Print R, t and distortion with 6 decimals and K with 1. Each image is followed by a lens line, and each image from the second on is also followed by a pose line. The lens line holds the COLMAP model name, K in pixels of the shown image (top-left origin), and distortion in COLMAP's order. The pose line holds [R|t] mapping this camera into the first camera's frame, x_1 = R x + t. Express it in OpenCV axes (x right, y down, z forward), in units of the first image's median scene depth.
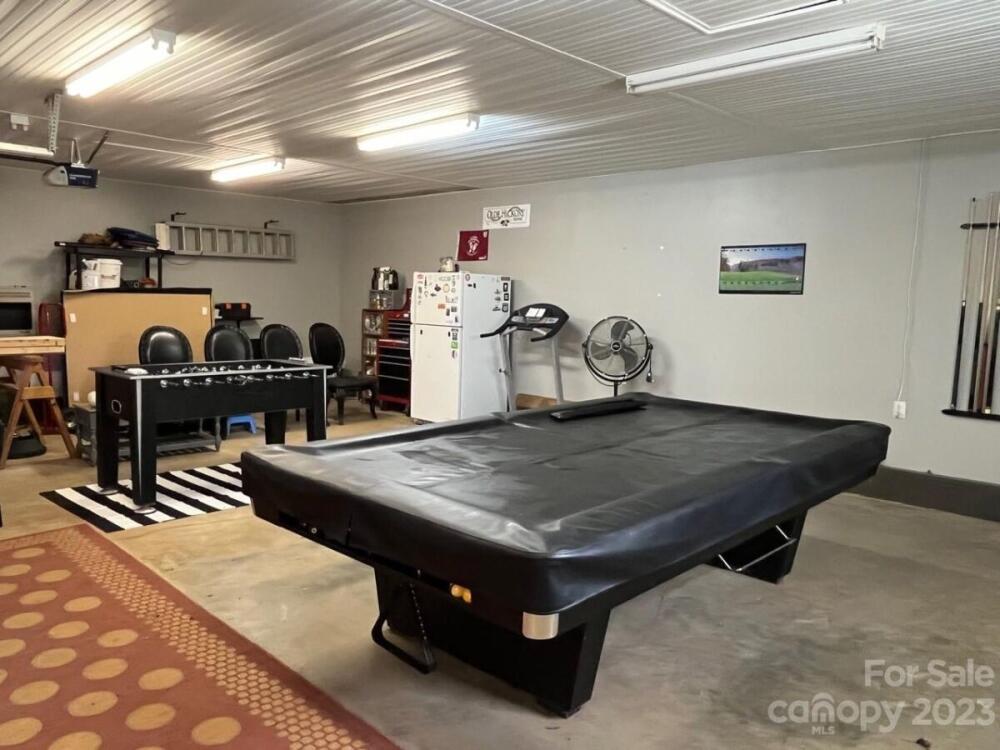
lens RADIAL K [[743.4, 0, 484.9], [0, 743.4, 374.5], [0, 0, 1]] dist [0.005657, -0.006736]
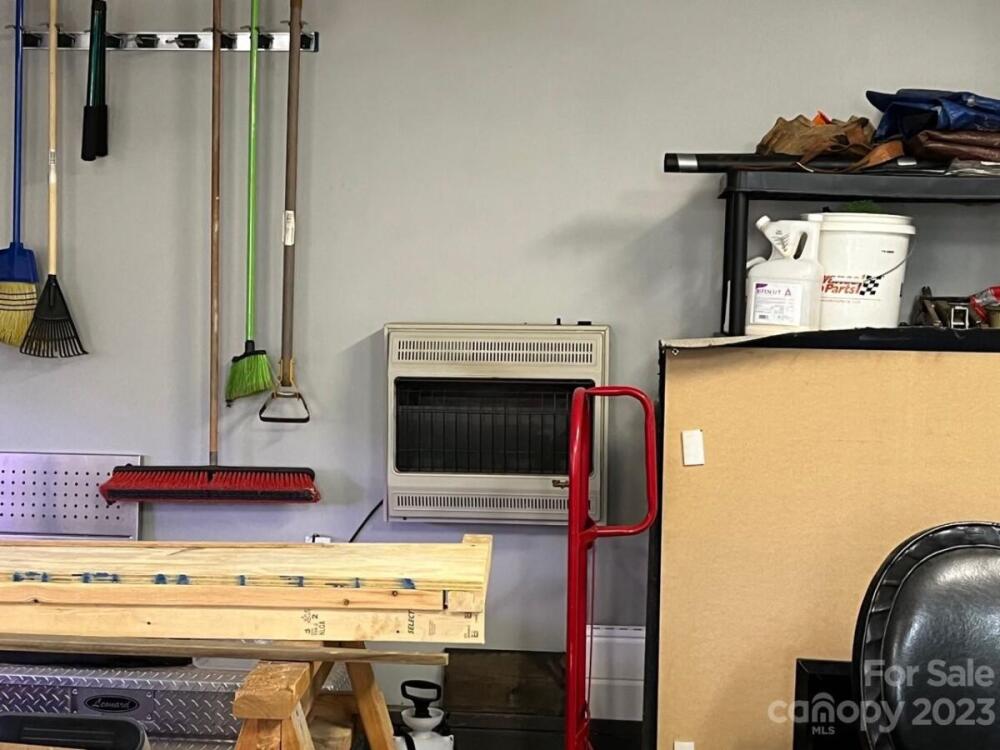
lens RADIAL K [[1551.4, 0, 500.3], [0, 1551.4, 374.7], [0, 0, 1]] dist [0.039568, 0.046830]
pose [[0.645813, 0.031482, -0.762846, -0.211627], [-0.086961, 0.995681, -0.032529, -0.084980], [0.758527, 0.087345, 0.645761, 0.662988]]
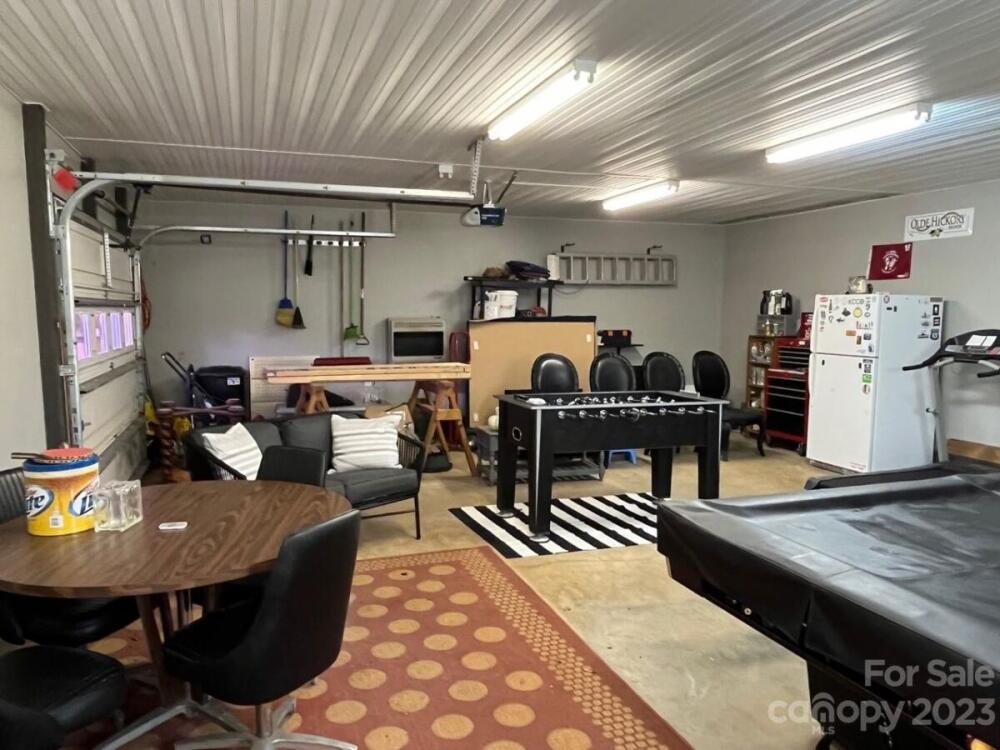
lens RADIAL K [[743.4, 0, 484.9], [0, 743.4, 374.5], [0, 0, 1]] dist [0.005657, -0.006736]
pose [[0.888215, 0.022131, -0.458895, -0.043615], [-0.035927, 0.999126, -0.021353, -0.011325], [0.458022, 0.035453, 0.888234, 0.040983]]
